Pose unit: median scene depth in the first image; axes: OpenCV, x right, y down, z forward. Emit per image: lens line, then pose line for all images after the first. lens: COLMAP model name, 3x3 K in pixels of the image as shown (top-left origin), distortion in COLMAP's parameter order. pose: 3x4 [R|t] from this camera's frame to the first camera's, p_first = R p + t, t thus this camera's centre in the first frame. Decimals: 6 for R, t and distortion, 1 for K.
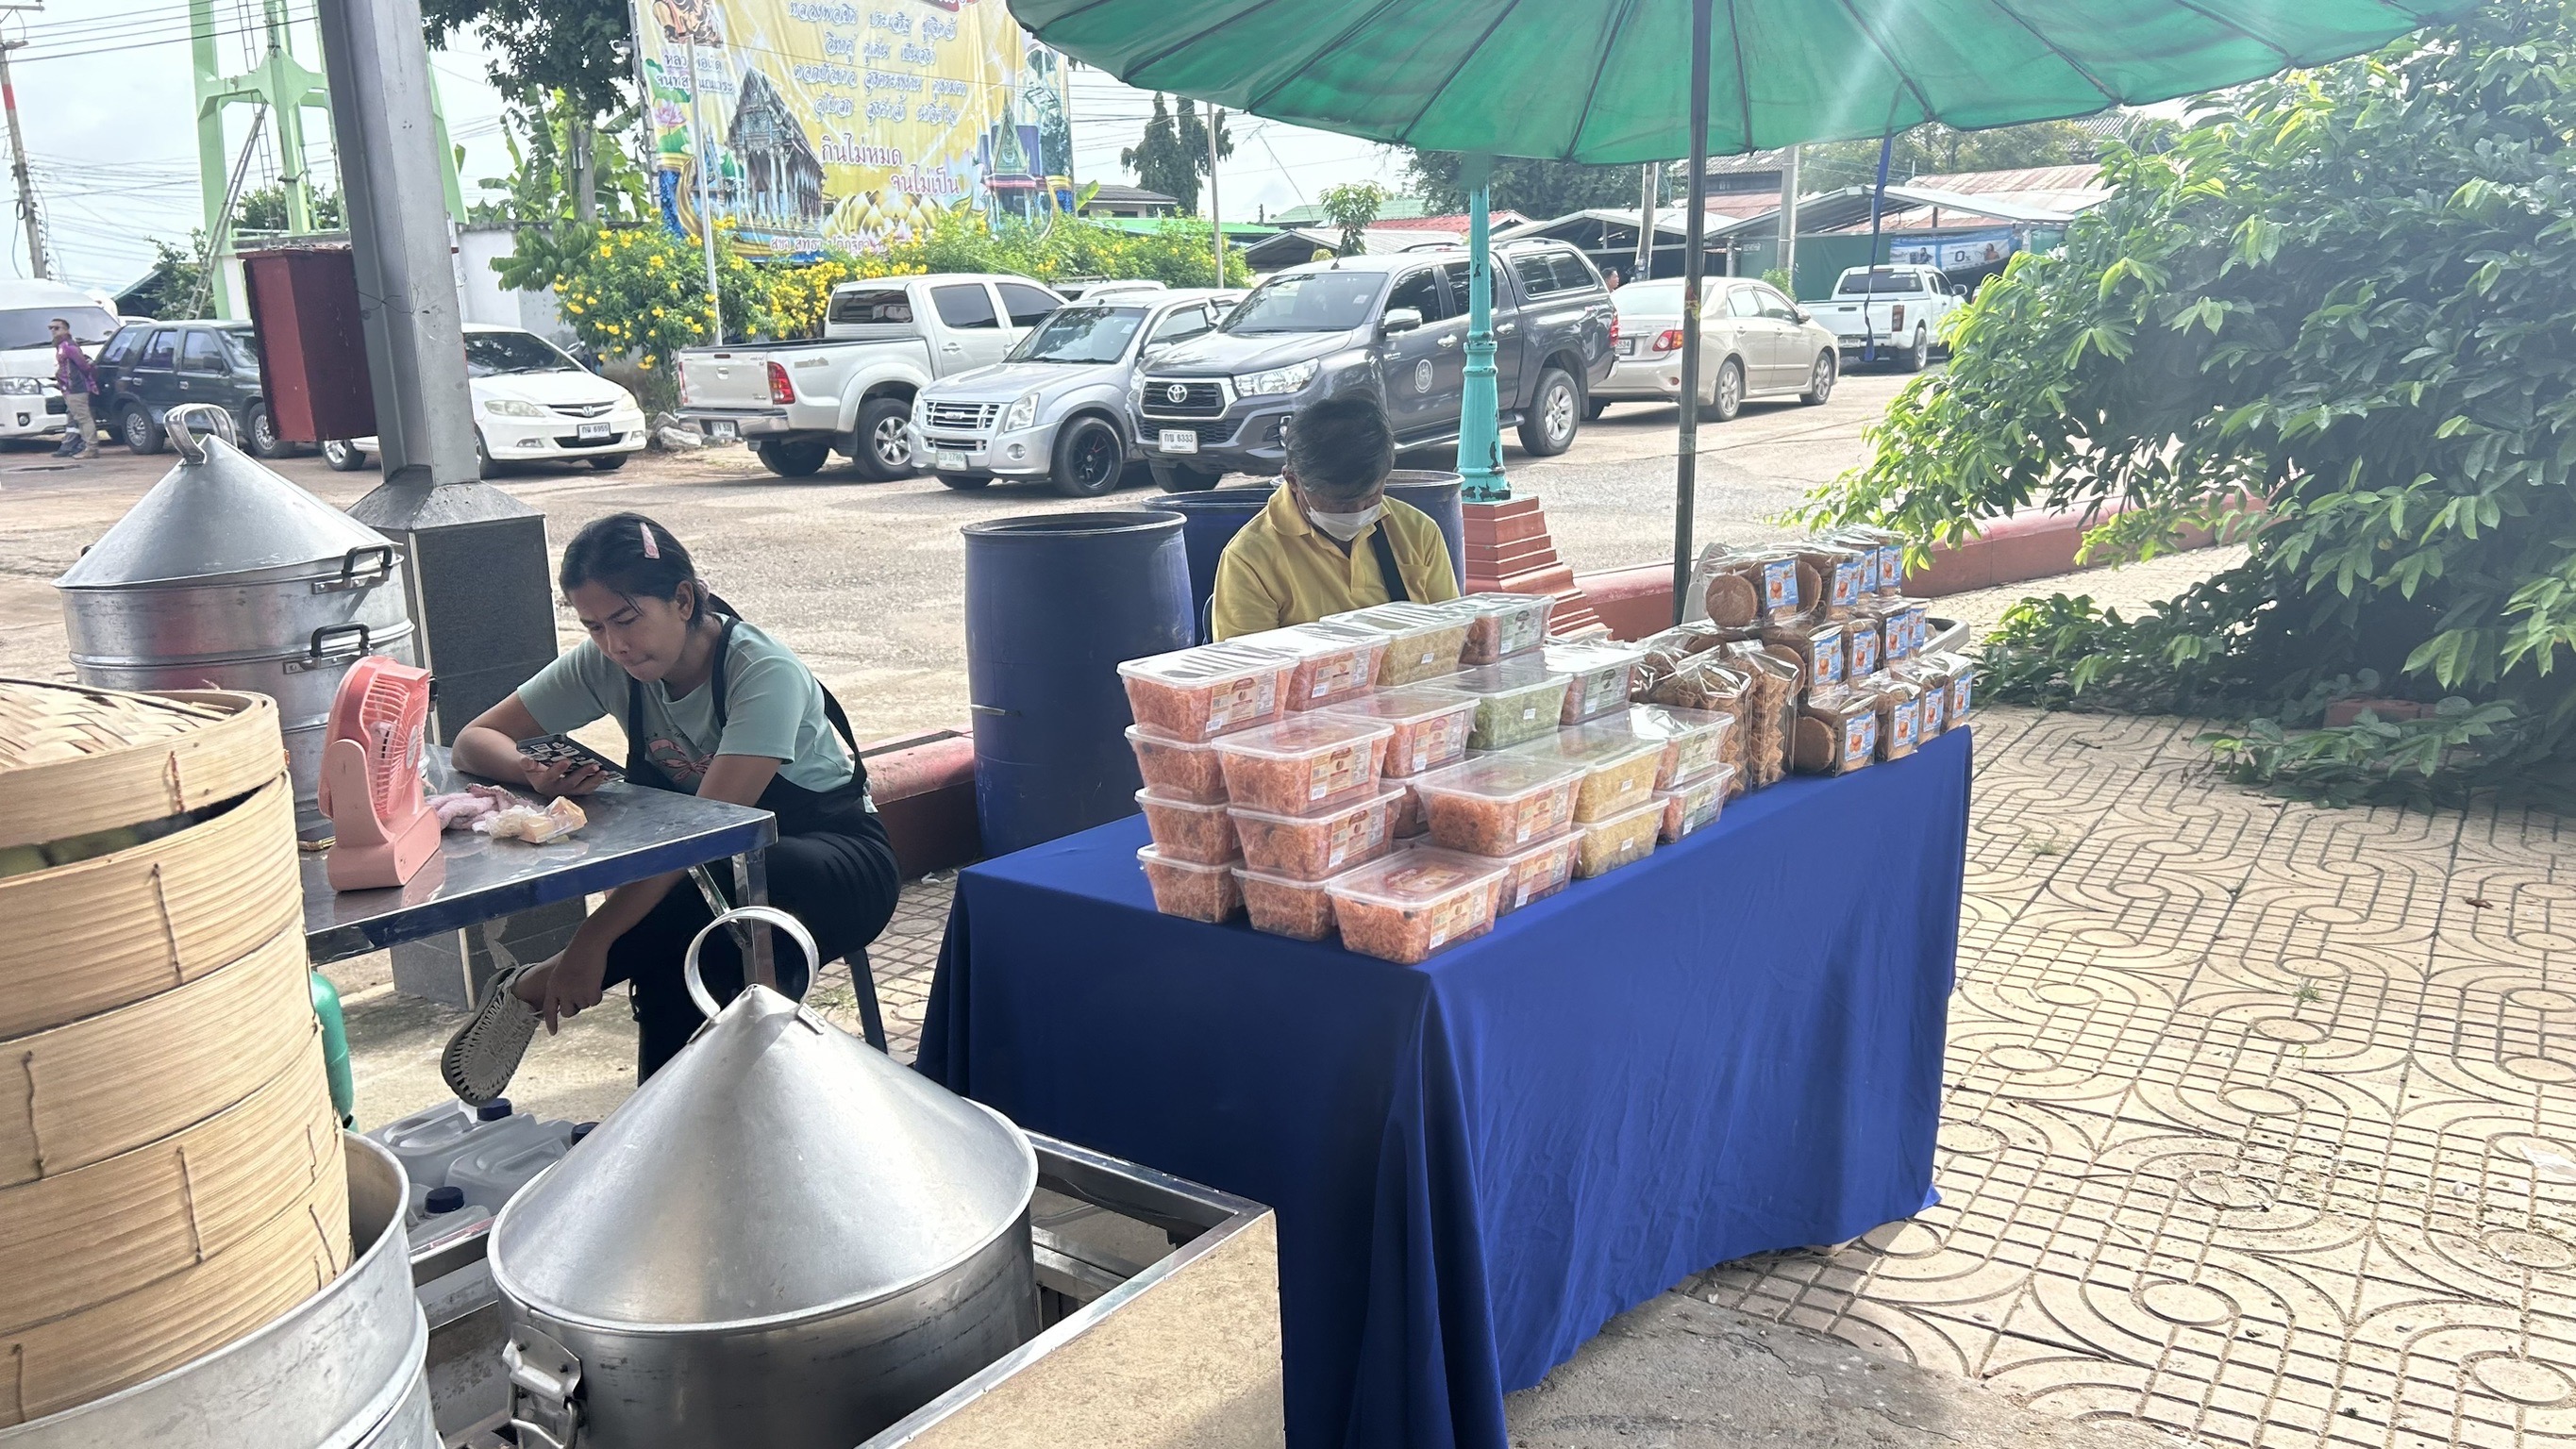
lens RADIAL K [[1940.2, 0, 1275.7], [0, 1940.2, 719.7], [0, 0, 1]] dist [0.055206, -0.061433]
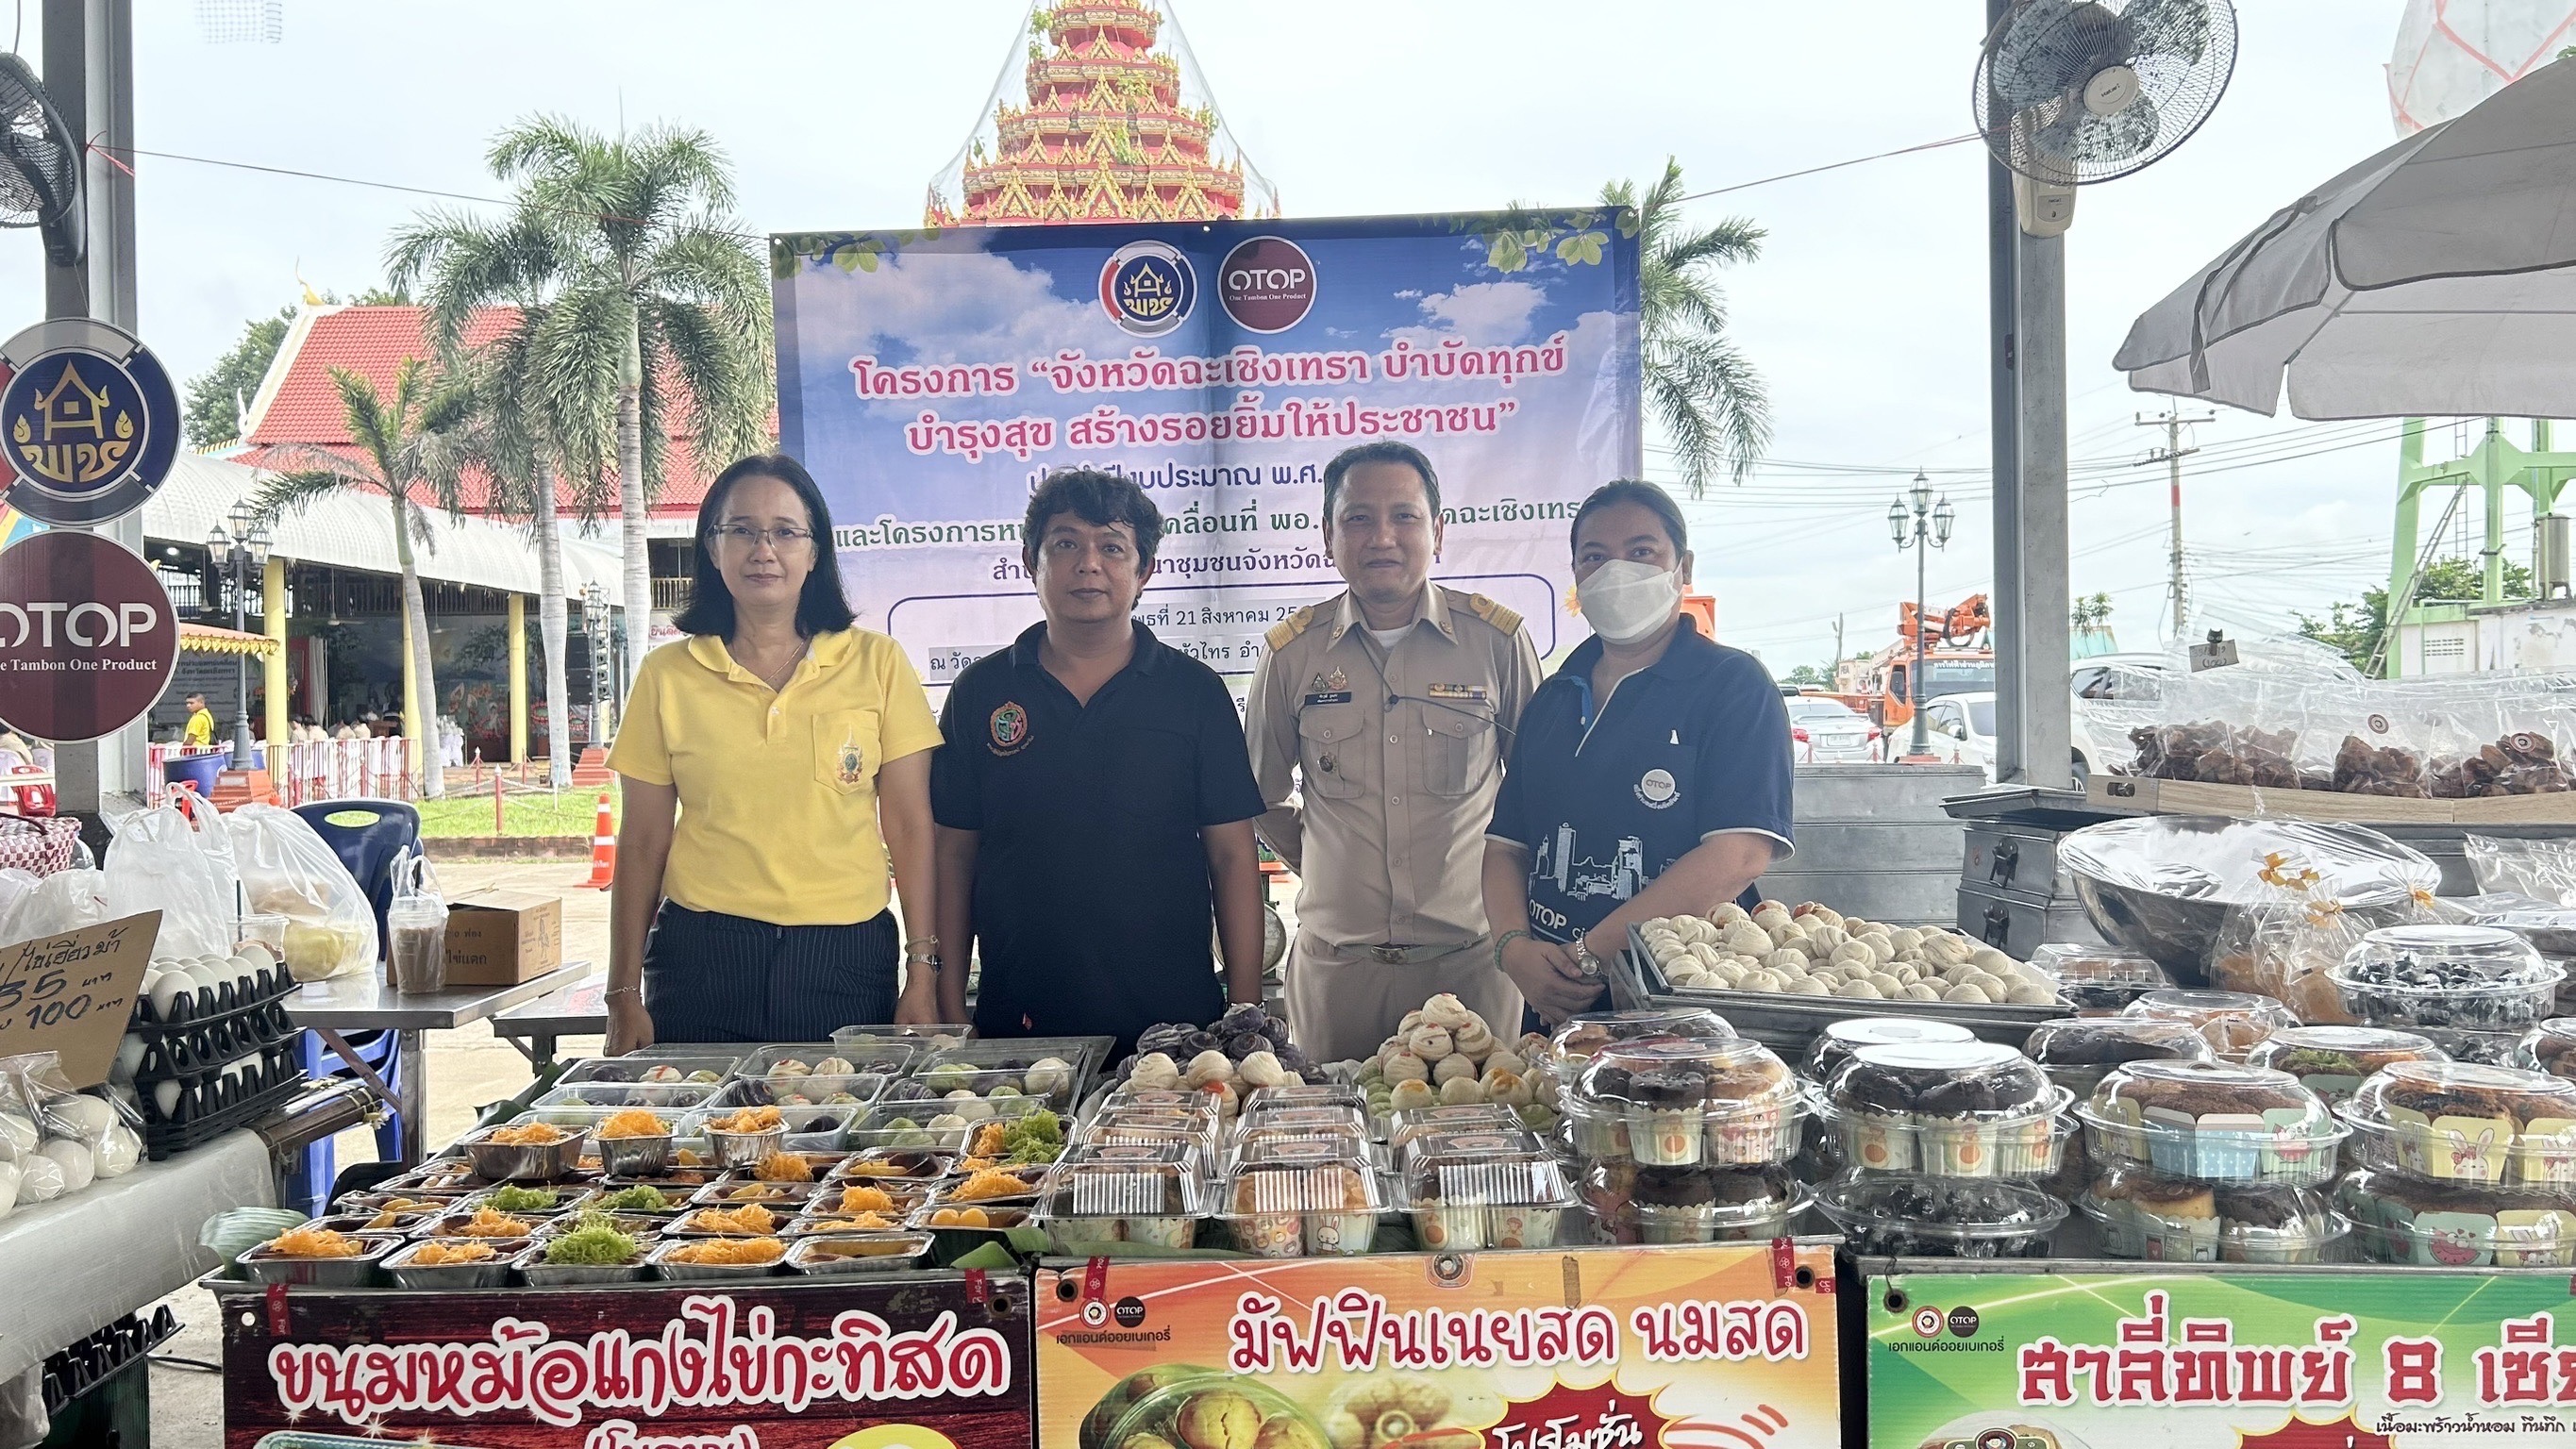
lens RADIAL K [[1940.2, 0, 1294.9], [0, 1940.2, 721.0], [0, 0, 1]] dist [0.055206, -0.061433]
pose [[0.606946, 0.028785, -0.794222, -0.077402], [-0.176254, 0.979333, -0.099200, 0.040241], [0.774952, 0.200194, 0.599476, -0.145075]]
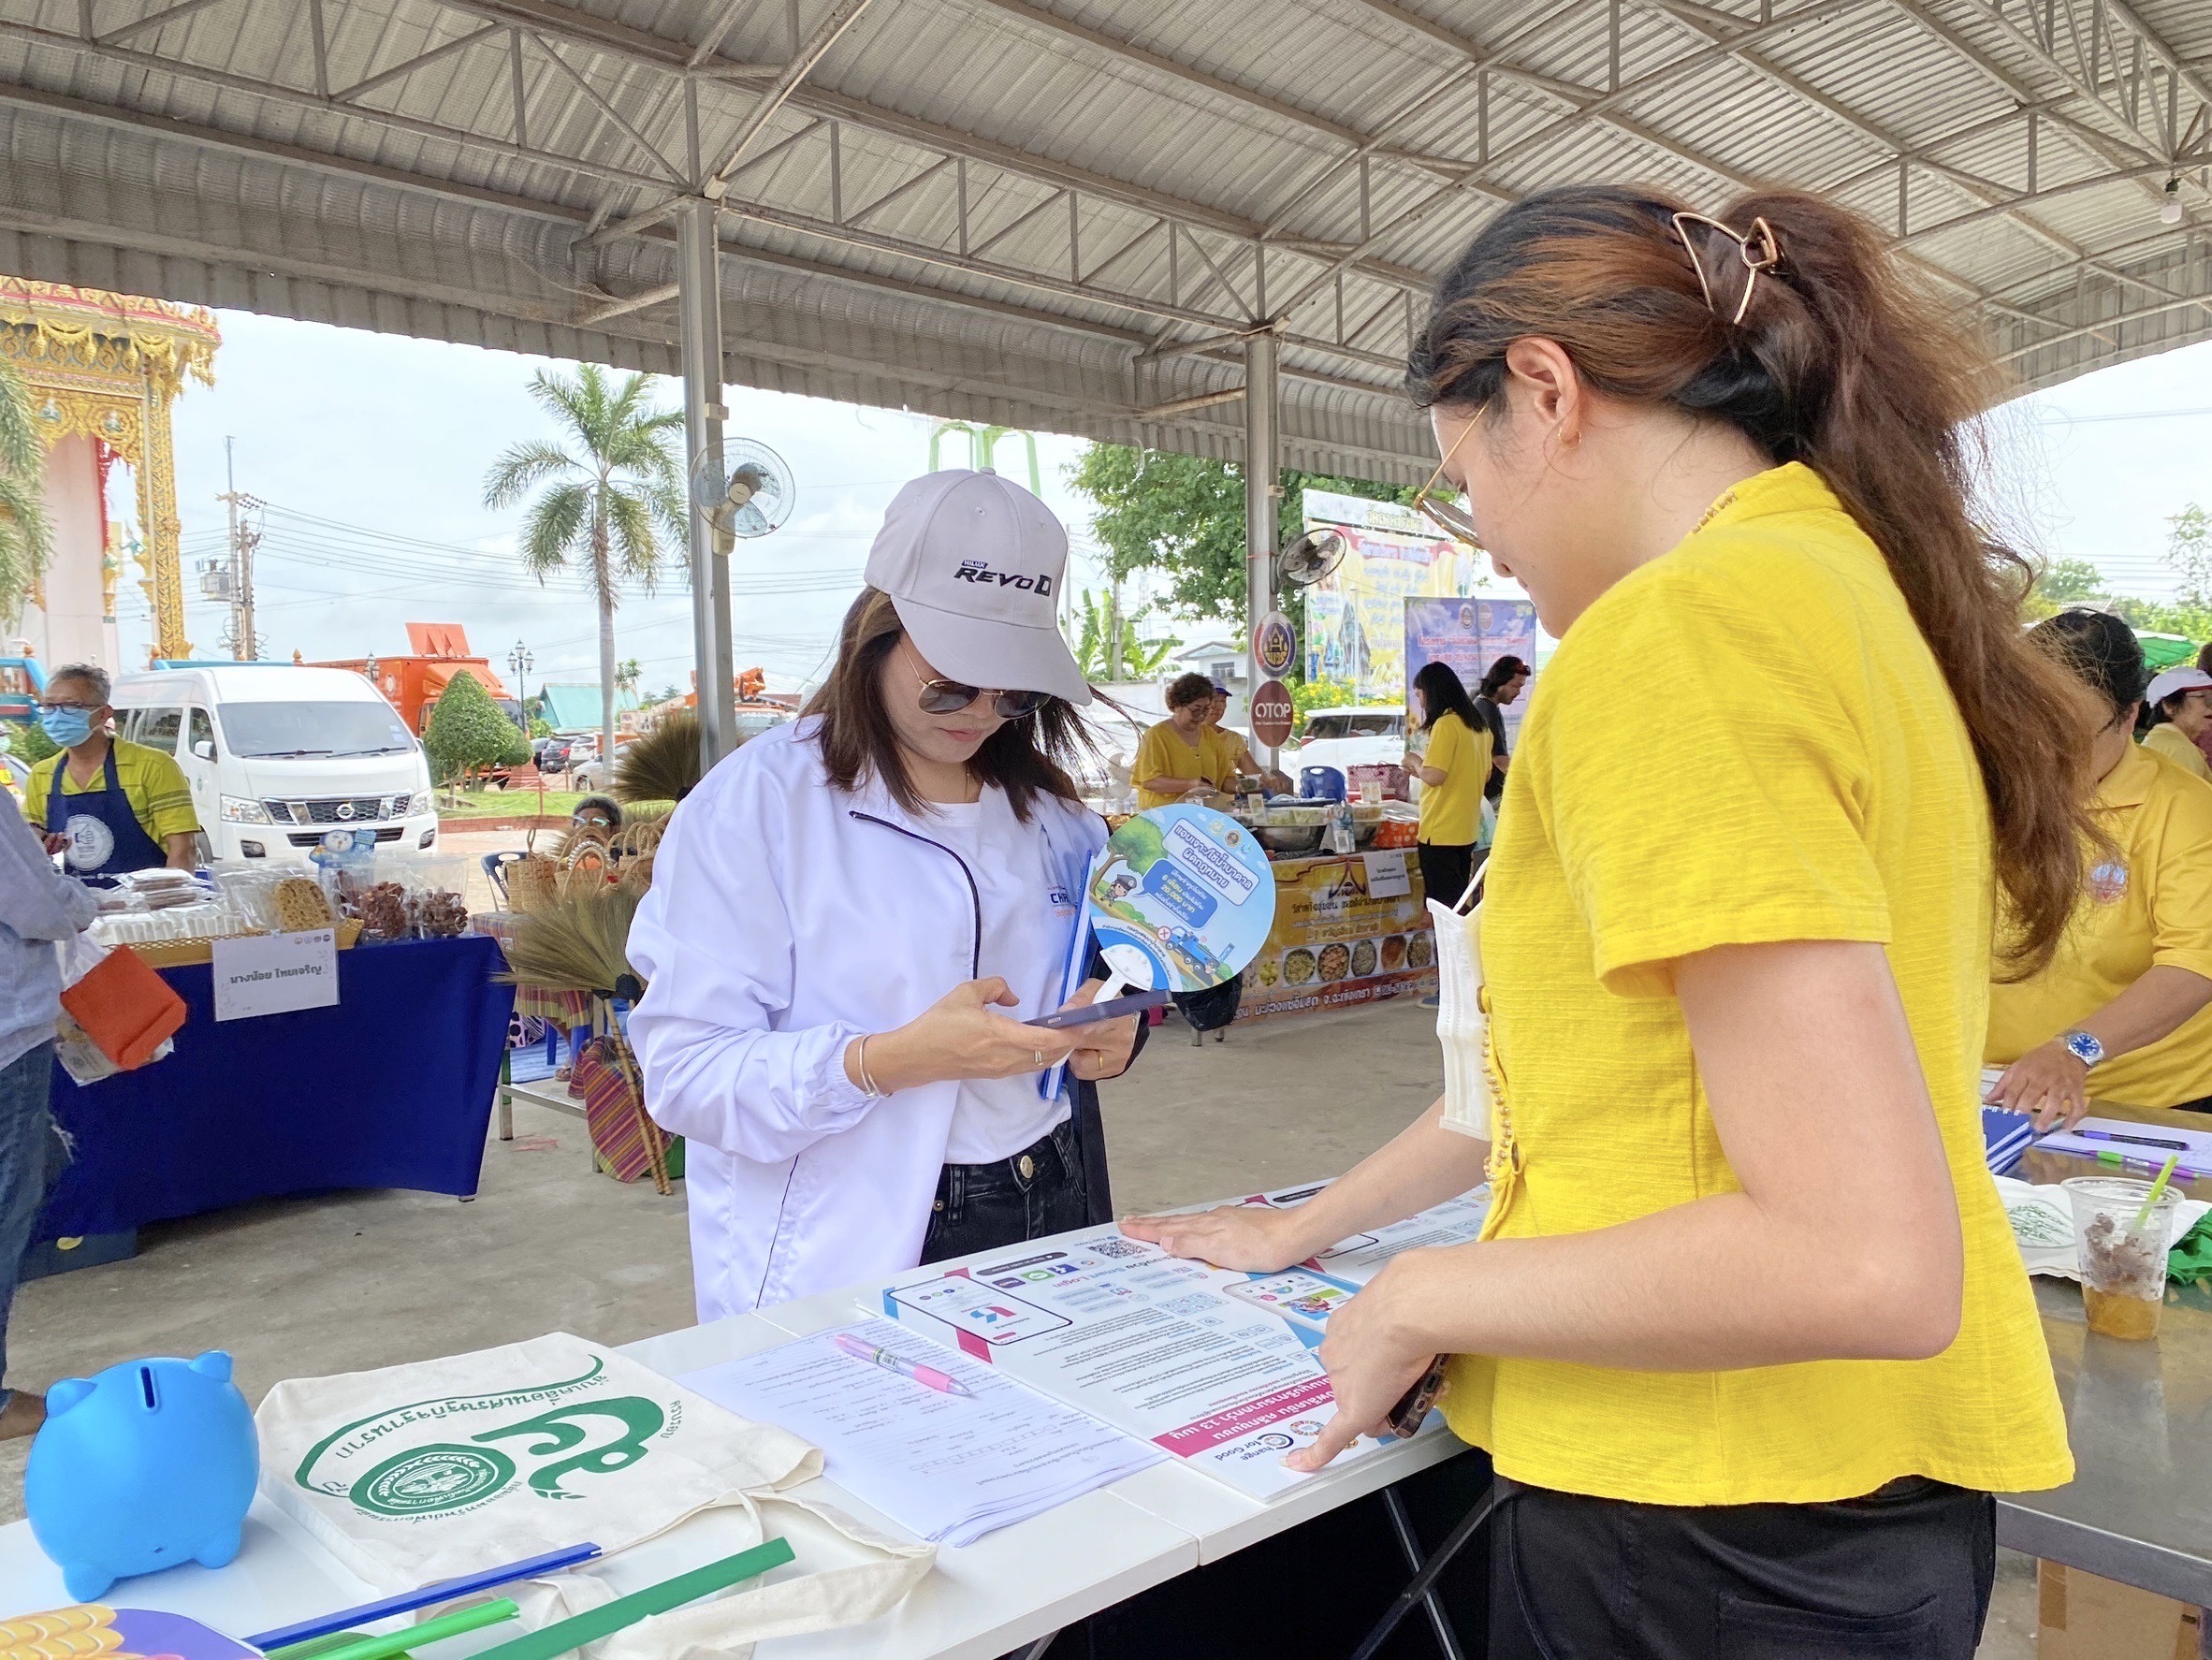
lens RADIAL K [[1691.0, 0, 1119.7], [0, 1691.0, 850.7], [0, 0, 1]] dist [0.037481, -0.038270]
pose [[0.992585, 0.023106, -0.119339, -0.277308], [-0.039590, 0.989687, -0.137667, 0.144914], [0.114928, 0.141371, 0.983263, -0.613912]]
